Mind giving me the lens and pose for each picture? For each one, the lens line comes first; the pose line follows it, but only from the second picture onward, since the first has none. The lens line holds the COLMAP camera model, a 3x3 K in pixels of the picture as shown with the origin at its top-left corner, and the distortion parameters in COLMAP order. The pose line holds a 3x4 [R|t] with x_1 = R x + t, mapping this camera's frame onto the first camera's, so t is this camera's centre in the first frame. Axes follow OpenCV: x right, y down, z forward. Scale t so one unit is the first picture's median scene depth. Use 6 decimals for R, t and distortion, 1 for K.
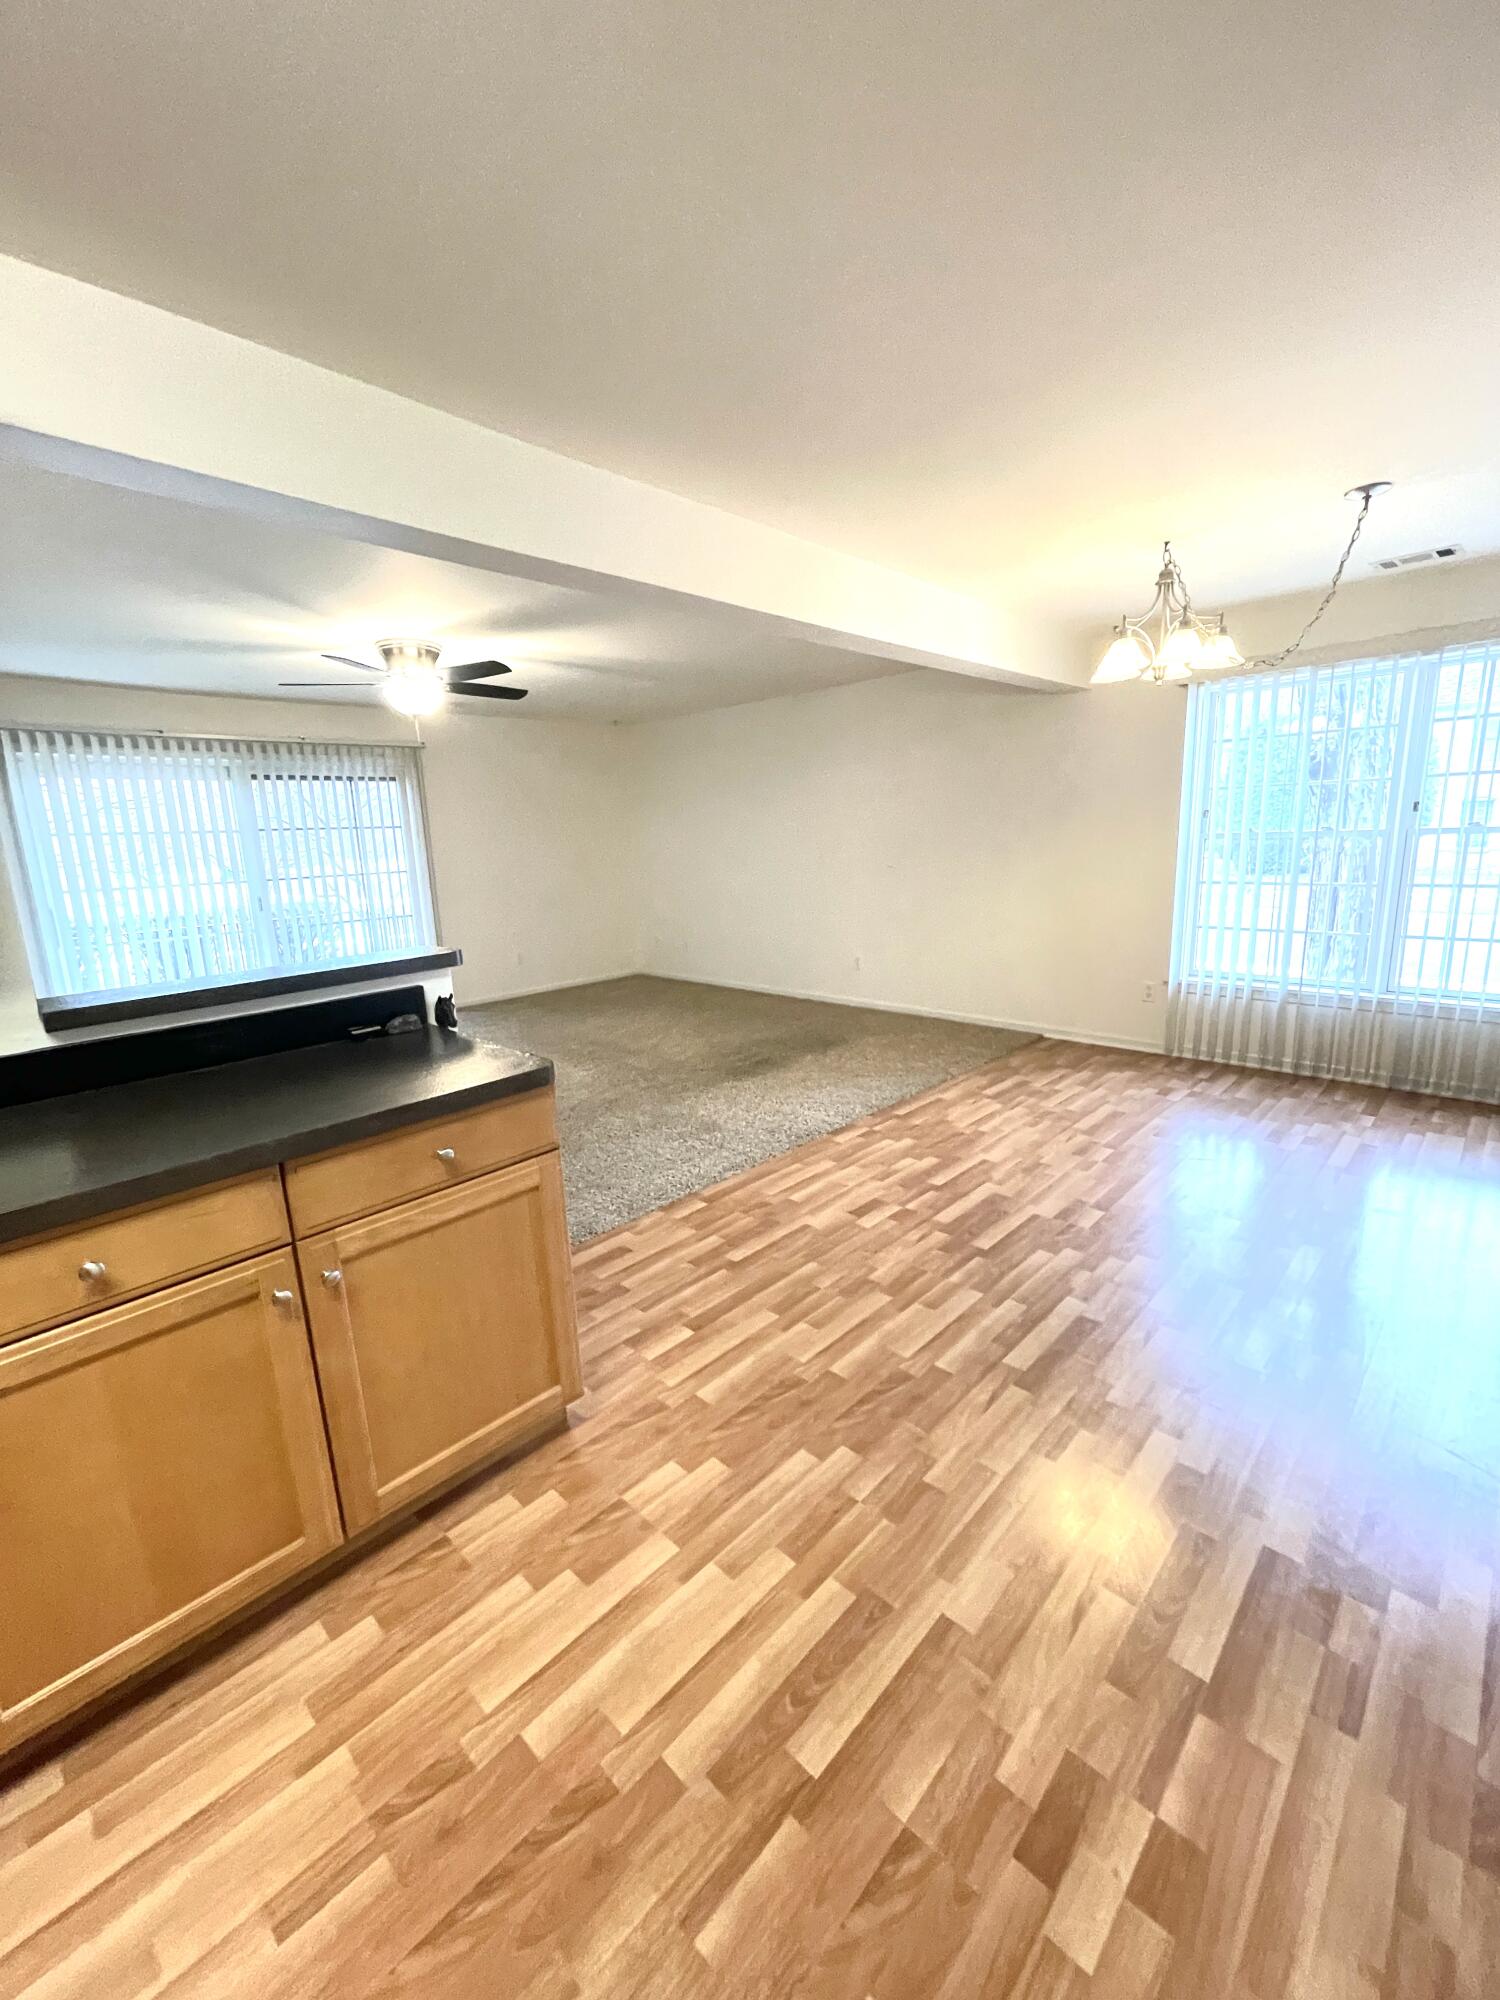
lens RADIAL K [[815.6, 0, 763.9], [0, 815.6, 1001.7], [0, 0, 1]] dist [-0.001407, 0.000514]
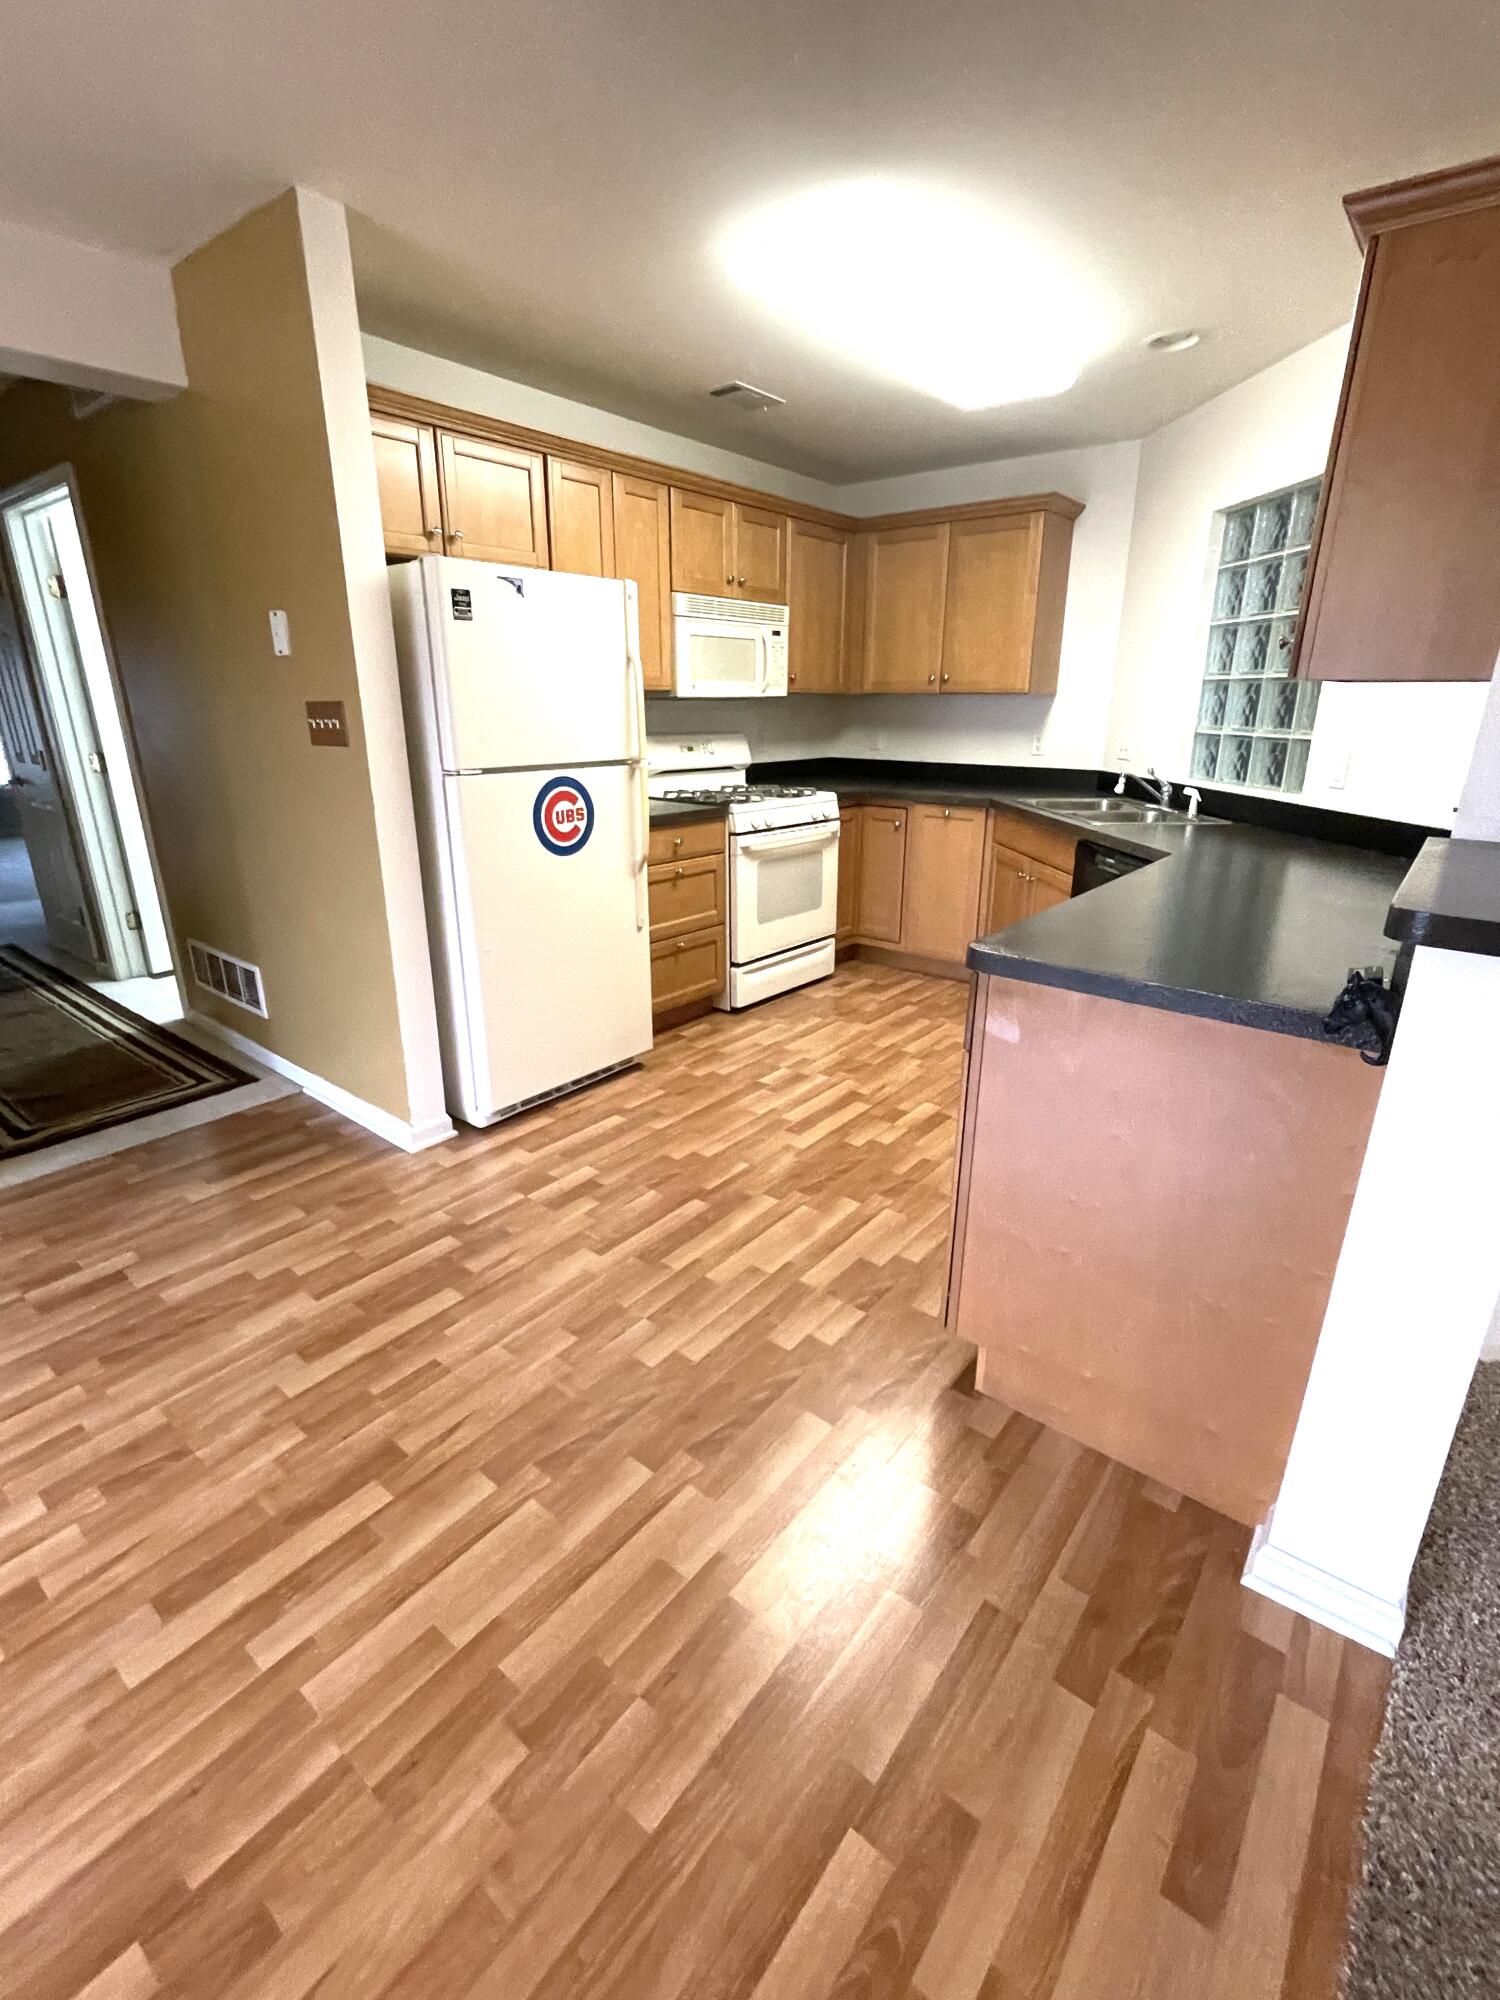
lens RADIAL K [[903.2, 0, 750.7], [0, 903.2, 991.1], [0, 0, 1]] dist [0.001391, -0.000704]
pose [[-0.996629, 0.054748, -0.061106, 0.015144], [0.017219, 0.867781, 0.496648, -0.207636], [0.080217, 0.493921, -0.865799, 1.061494]]
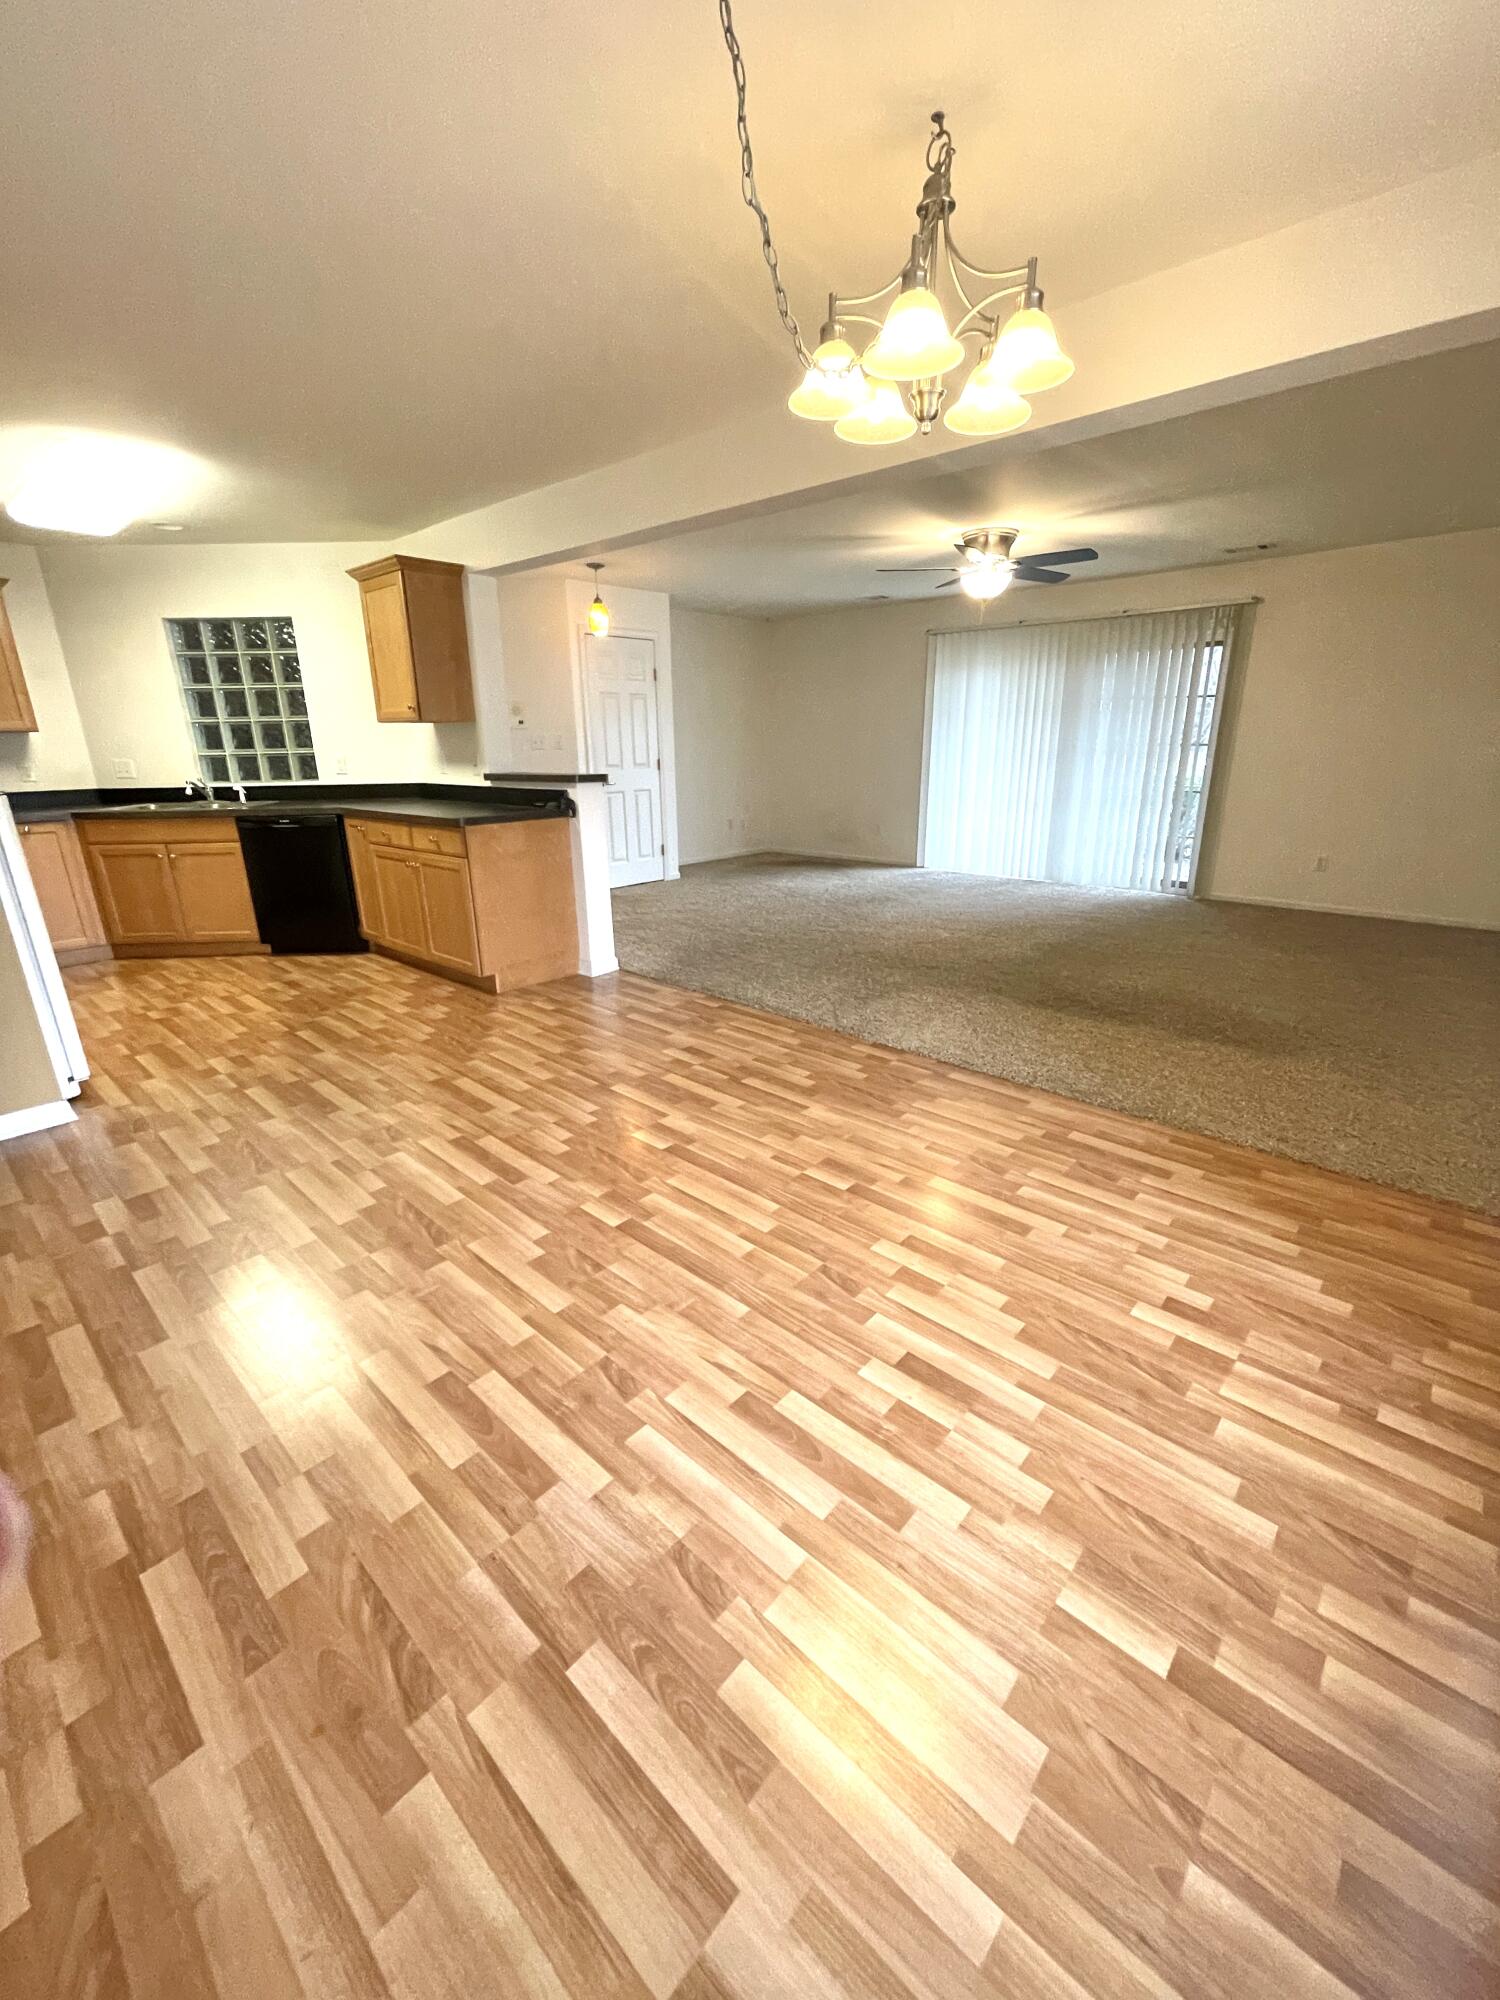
lens RADIAL K [[815.6, 0, 747.3], [0, 815.6, 1005.5], [0, 0, 1]] dist [-0.001407, 0.000514]
pose [[0.017581, 0.349837, -0.936645, 1.229040], [-0.190365, 0.920825, 0.340355, -0.222605], [0.981556, 0.172321, 0.082786, 0.996184]]
